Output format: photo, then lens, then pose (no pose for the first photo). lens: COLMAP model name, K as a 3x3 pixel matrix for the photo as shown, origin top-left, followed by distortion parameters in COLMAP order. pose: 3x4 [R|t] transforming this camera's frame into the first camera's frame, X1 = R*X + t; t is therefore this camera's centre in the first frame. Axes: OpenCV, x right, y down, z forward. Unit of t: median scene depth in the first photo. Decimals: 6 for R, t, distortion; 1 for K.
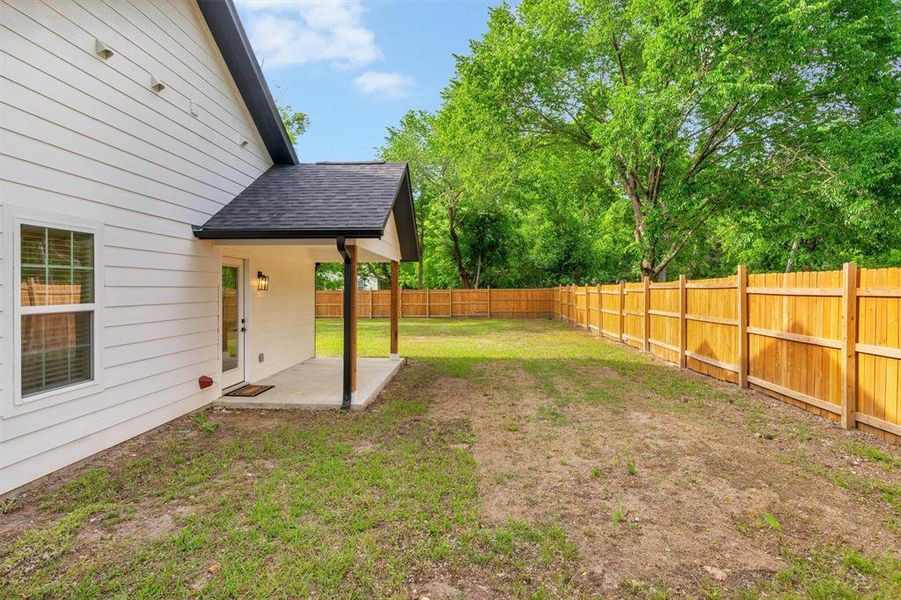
lens RADIAL K [[498.1, 0, 450.3], [0, 498.1, 290.2], [0, 0, 1]] dist [0.004743, 0.001194]
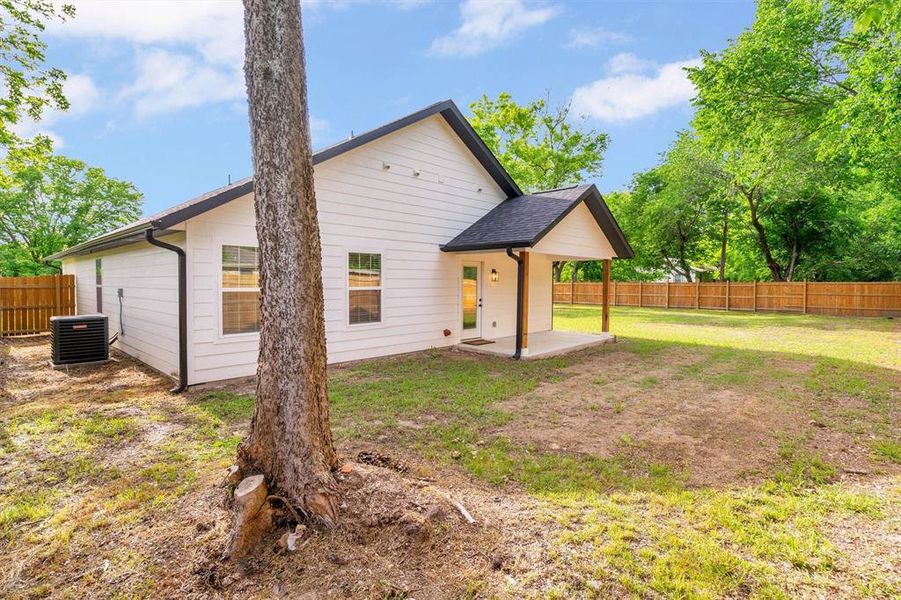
lens RADIAL K [[442.6, 0, 451.5], [0, 442.6, 294.2], [0, 0, 1]] dist [-0.000482, 0.000225]
pose [[0.746872, 0.025275, -0.664488, 0.539374], [-0.007070, 0.999523, 0.030073, 0.000090], [0.664931, -0.017763, 0.746694, -0.154211]]
